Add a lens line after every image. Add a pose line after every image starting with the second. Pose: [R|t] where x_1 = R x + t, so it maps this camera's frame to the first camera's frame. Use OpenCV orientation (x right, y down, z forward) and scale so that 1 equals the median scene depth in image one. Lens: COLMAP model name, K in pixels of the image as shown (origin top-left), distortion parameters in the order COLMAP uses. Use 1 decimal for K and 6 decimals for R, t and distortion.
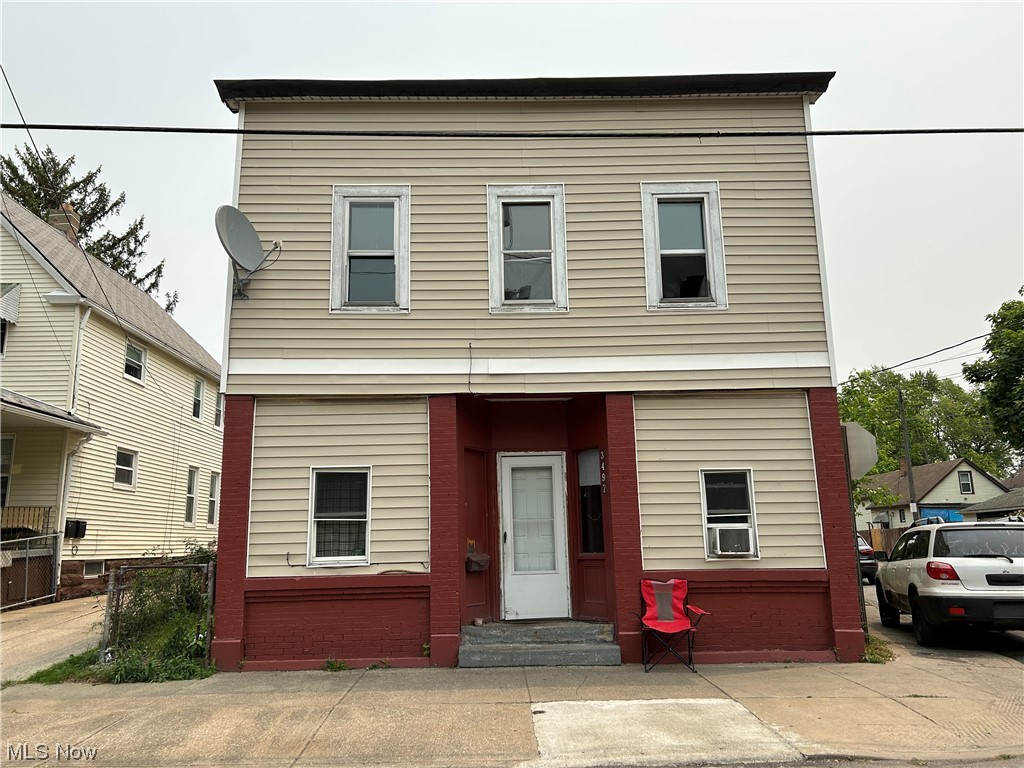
lens RADIAL K [[771.4, 0, 510.5], [0, 771.4, 389.4], [0, 0, 1]] dist [0.049379, -0.050892]
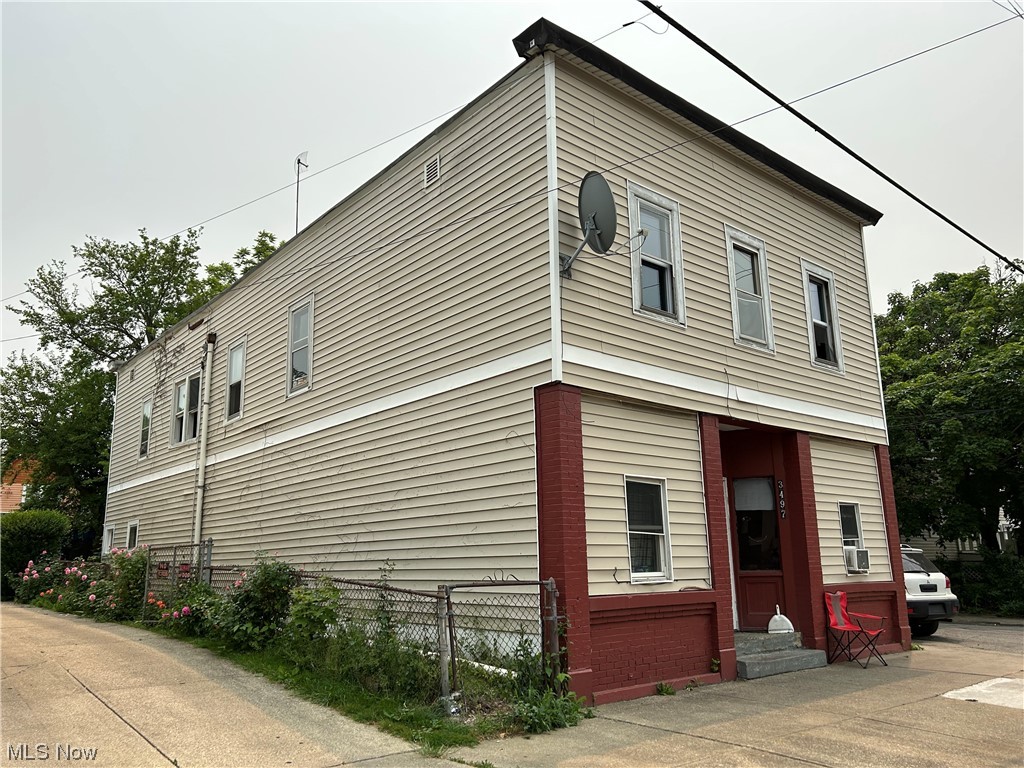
lens RADIAL K [[771.4, 0, 508.8], [0, 771.4, 392.8], [0, 0, 1]] dist [0.049379, -0.050892]
pose [[0.770054, 0.141819, 0.622016, -0.935682], [-0.123920, 0.989660, -0.072228, 0.085399], [-0.625828, -0.021460, 0.779666, 0.363804]]
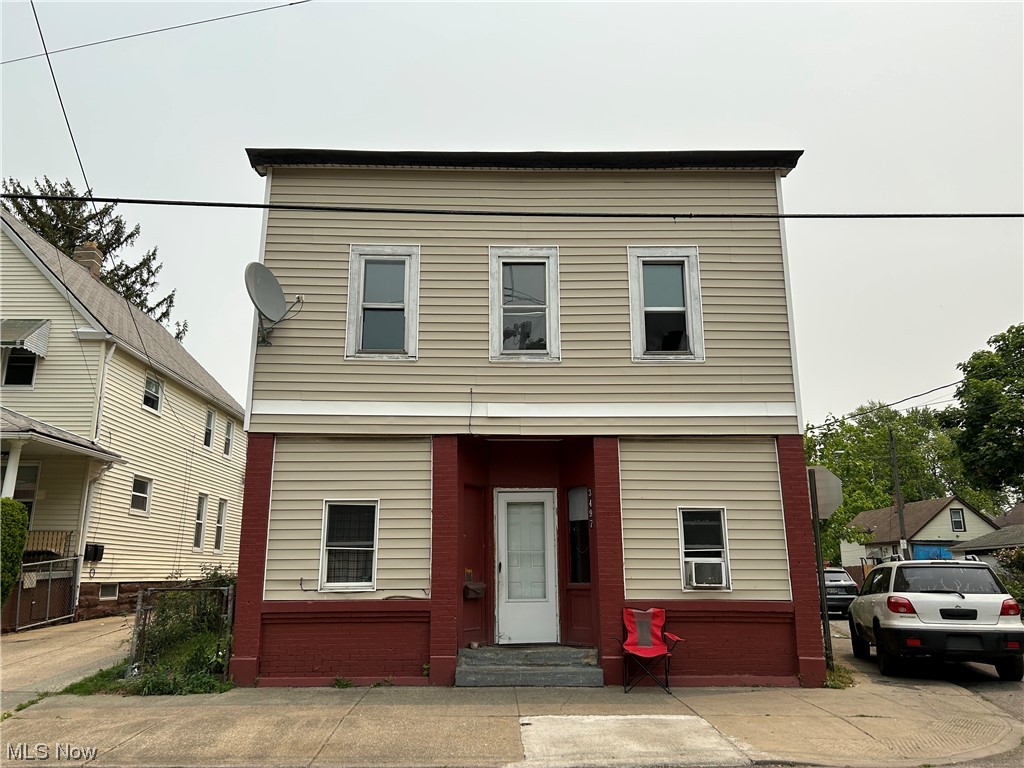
lens RADIAL K [[771.4, 0, 511.7], [0, 771.4, 385.4], [0, 0, 1]] dist [0.049379, -0.050892]
pose [[0.999863, 0.016543, 0.000969, 0.004461], [-0.016488, 0.998994, -0.041701, -0.019867], [-0.001658, 0.041679, 0.999130, -0.103165]]
